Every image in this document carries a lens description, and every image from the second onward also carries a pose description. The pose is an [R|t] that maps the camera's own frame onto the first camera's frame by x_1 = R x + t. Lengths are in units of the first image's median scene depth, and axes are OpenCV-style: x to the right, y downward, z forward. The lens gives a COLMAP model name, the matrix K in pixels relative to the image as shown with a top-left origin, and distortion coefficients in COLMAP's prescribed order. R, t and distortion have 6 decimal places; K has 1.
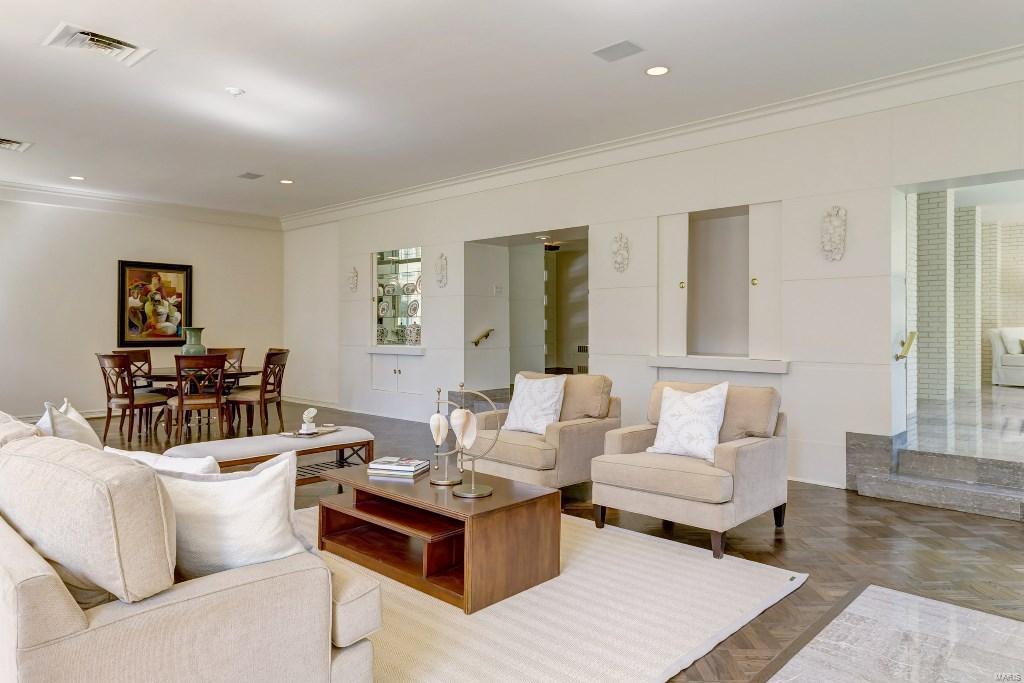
lens RADIAL K [[653.4, 0, 519.7], [0, 653.4, 323.4], [0, 0, 1]] dist [0.007397, 0.002165]
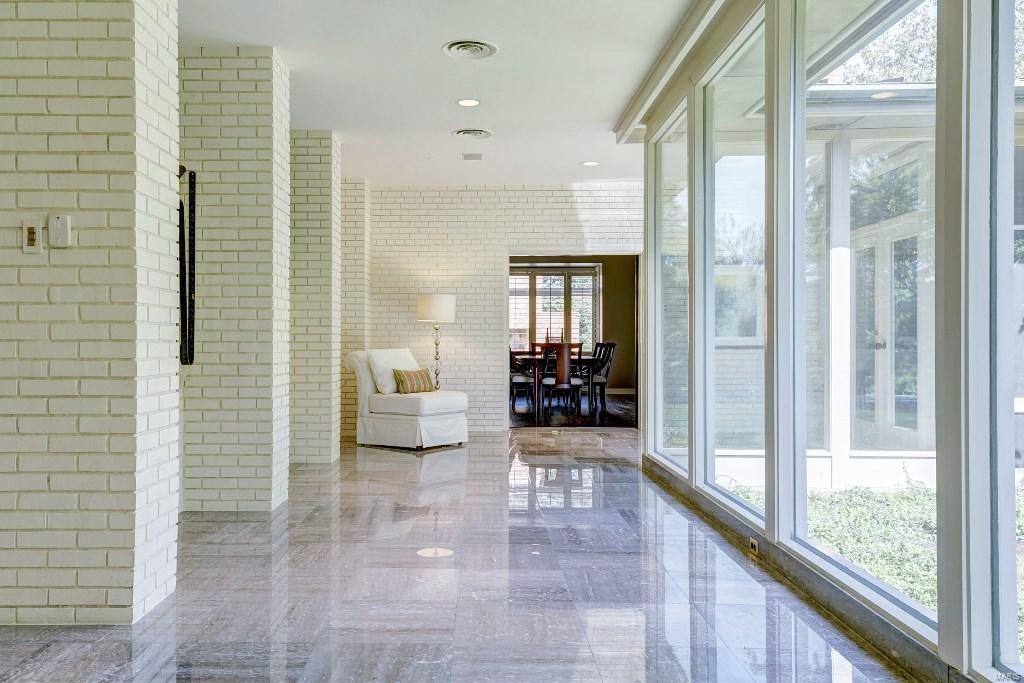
lens RADIAL K [[828.2, 0, 512.2], [0, 828.2, 343.5], [0, 0, 1]] dist [0.005949, 0.000492]
pose [[0.695434, -0.000517, 0.718589, 0.285734], [-0.004985, 0.999972, 0.005543, -0.004135], [-0.718572, -0.007437, 0.695413, 0.387072]]
